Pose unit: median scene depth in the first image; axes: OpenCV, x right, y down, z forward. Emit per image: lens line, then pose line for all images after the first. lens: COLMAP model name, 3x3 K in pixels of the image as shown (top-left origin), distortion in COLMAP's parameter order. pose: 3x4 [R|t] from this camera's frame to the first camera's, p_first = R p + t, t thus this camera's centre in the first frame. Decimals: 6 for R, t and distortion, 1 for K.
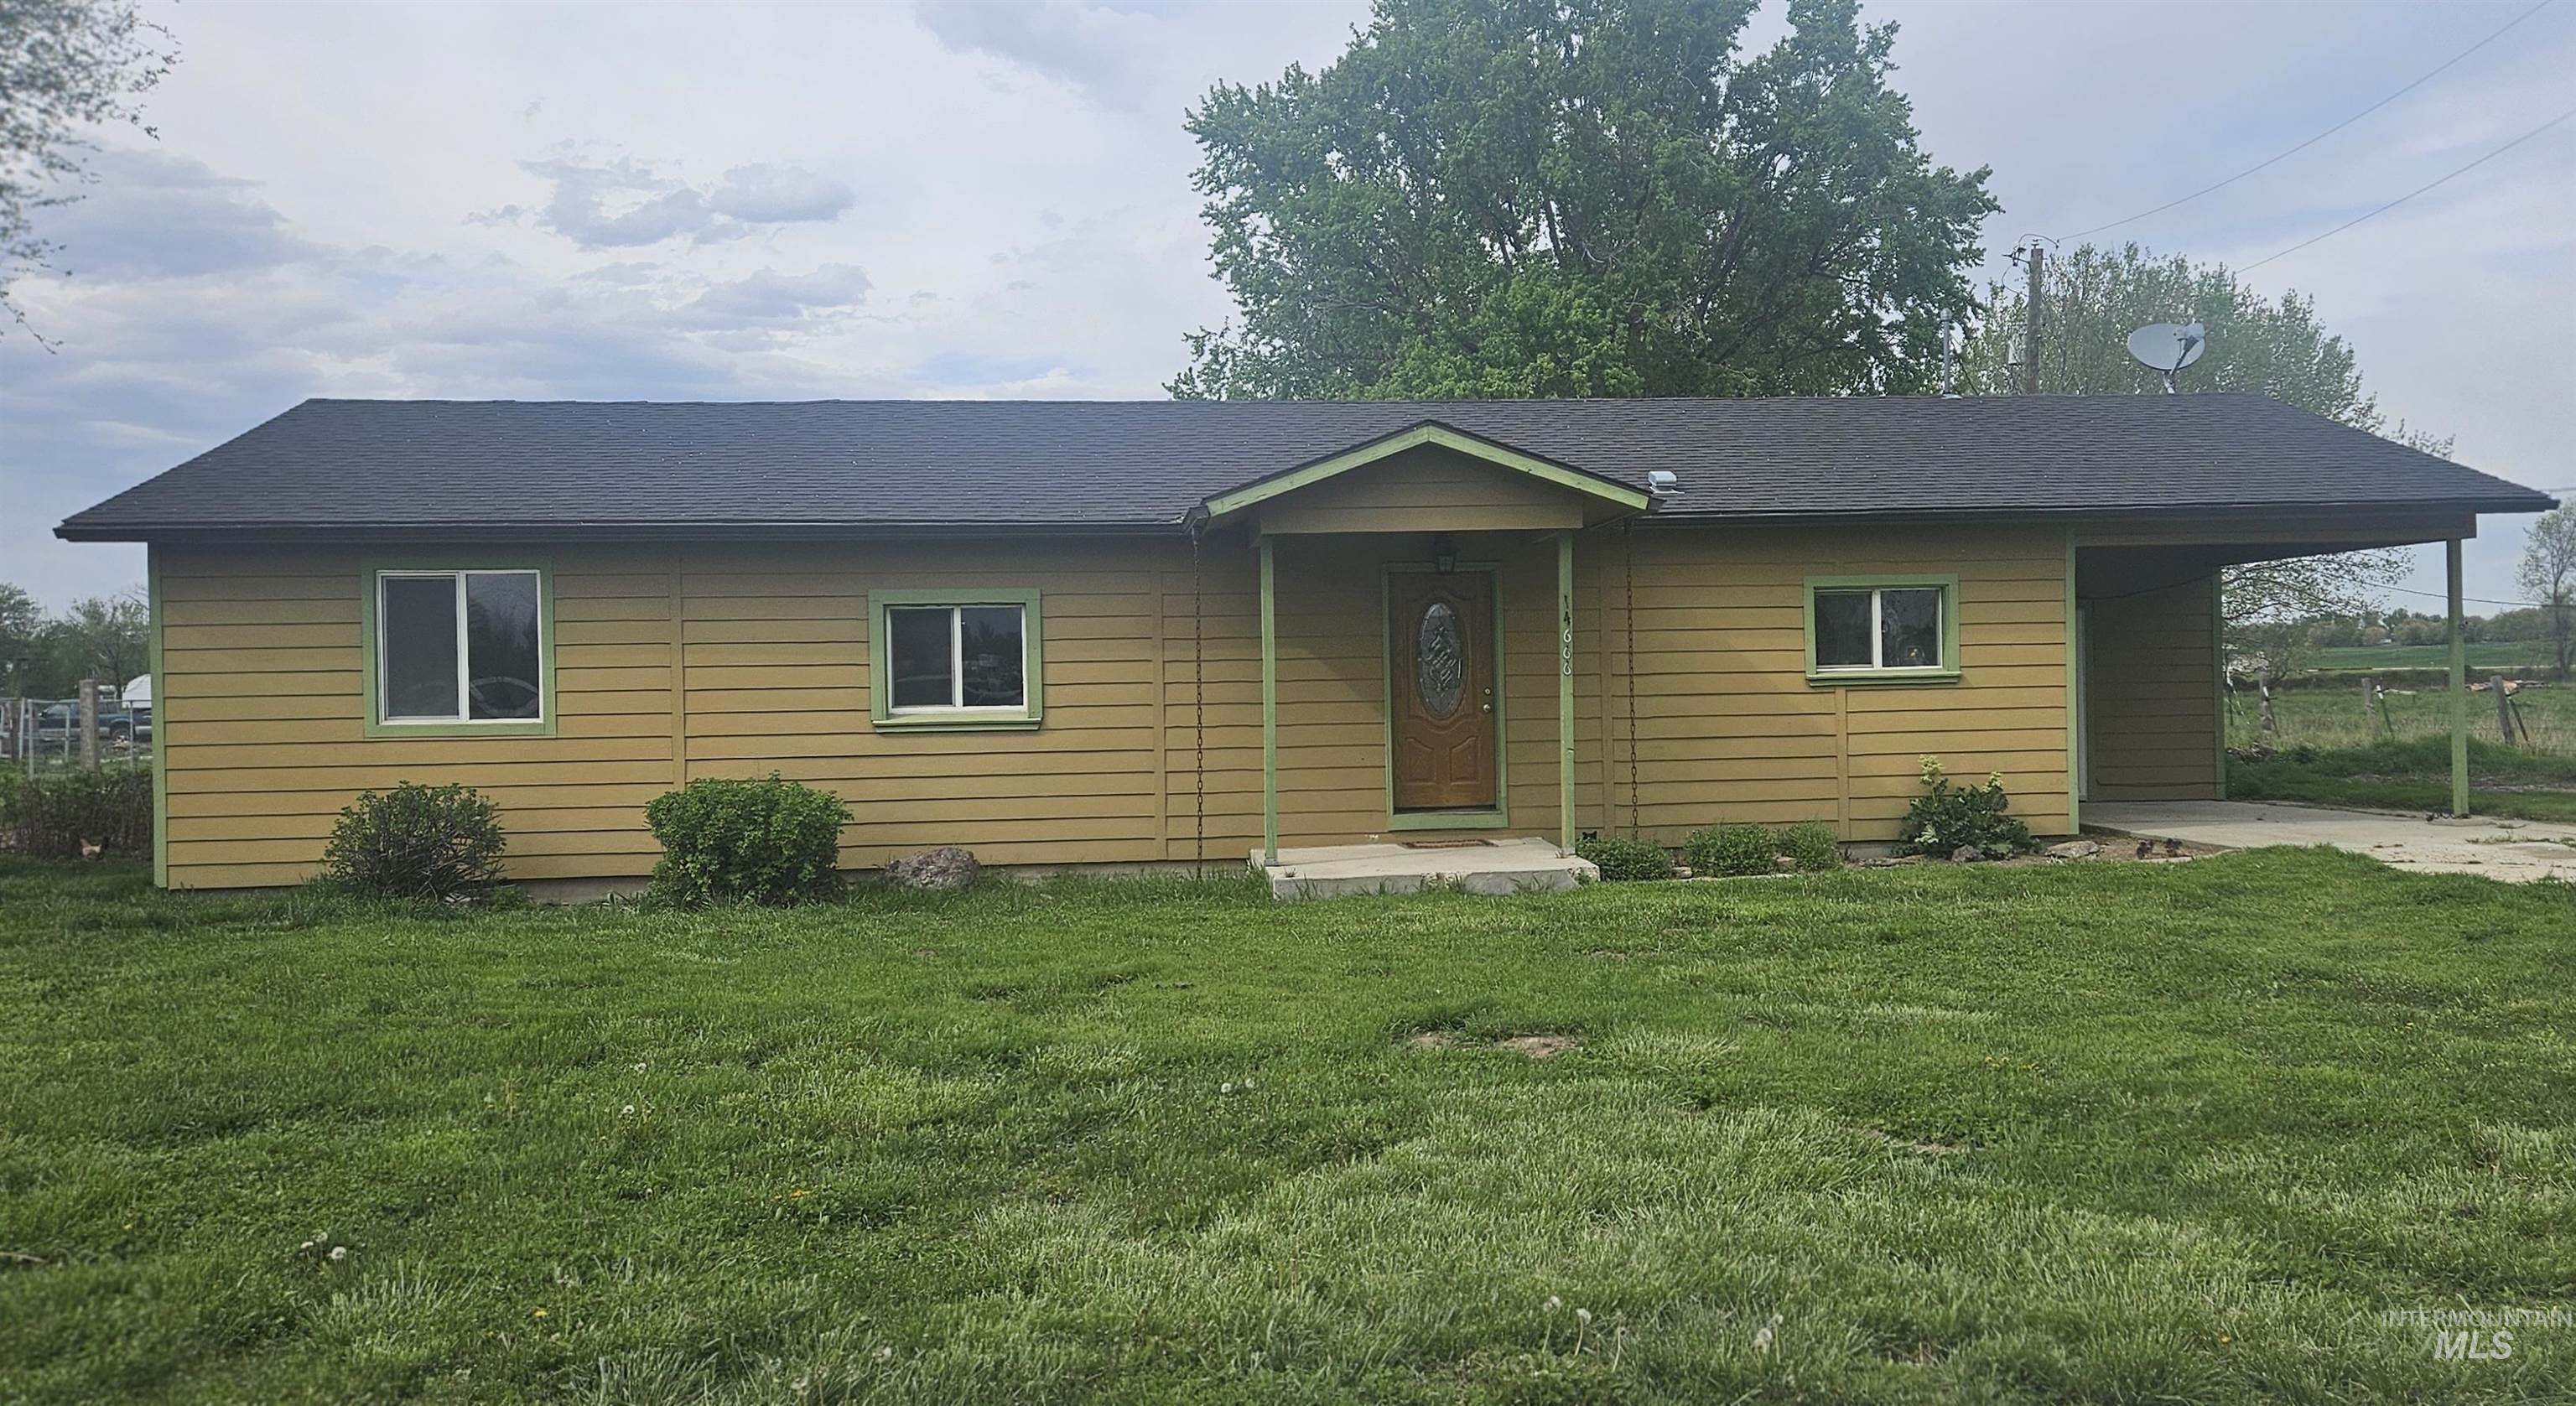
lens RADIAL K [[2081.5, 0, 1416.4], [0, 2081.5, 690.4], [0, 0, 1]] dist [0.056411, -0.017549]
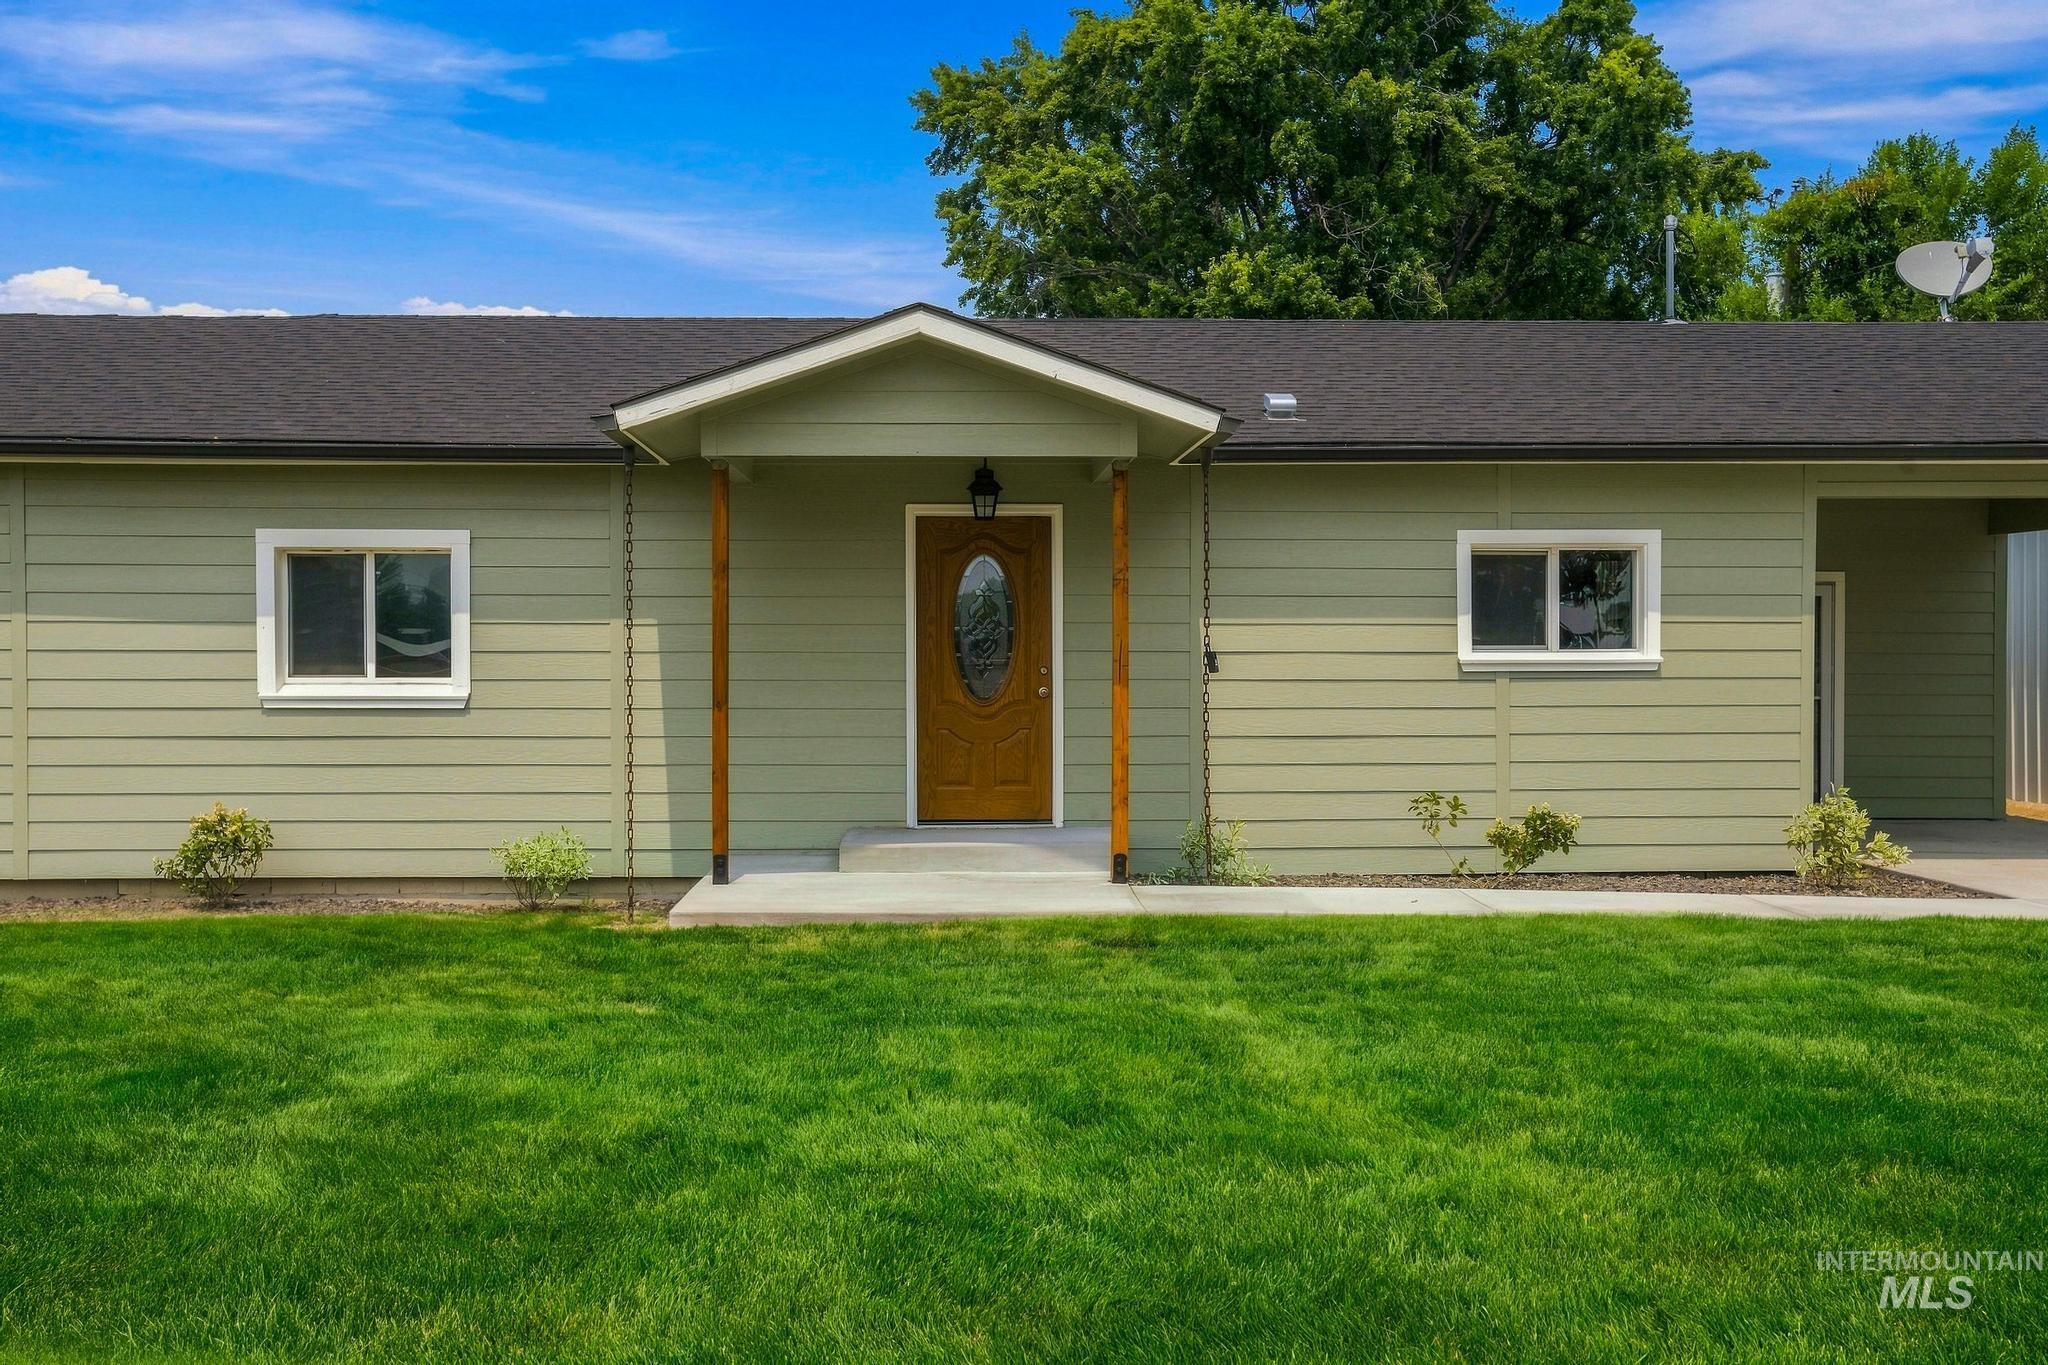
lens RADIAL K [[1960.7, 0, 1034.8], [0, 1960.7, 685.0], [0, 0, 1]] dist [0.016332, 0.000000]
pose [[0.996314, 0.019472, -0.083546, 0.092362], [-0.018675, 0.999772, 0.010317, -0.002186], [0.083728, -0.008719, 0.996450, 0.265501]]
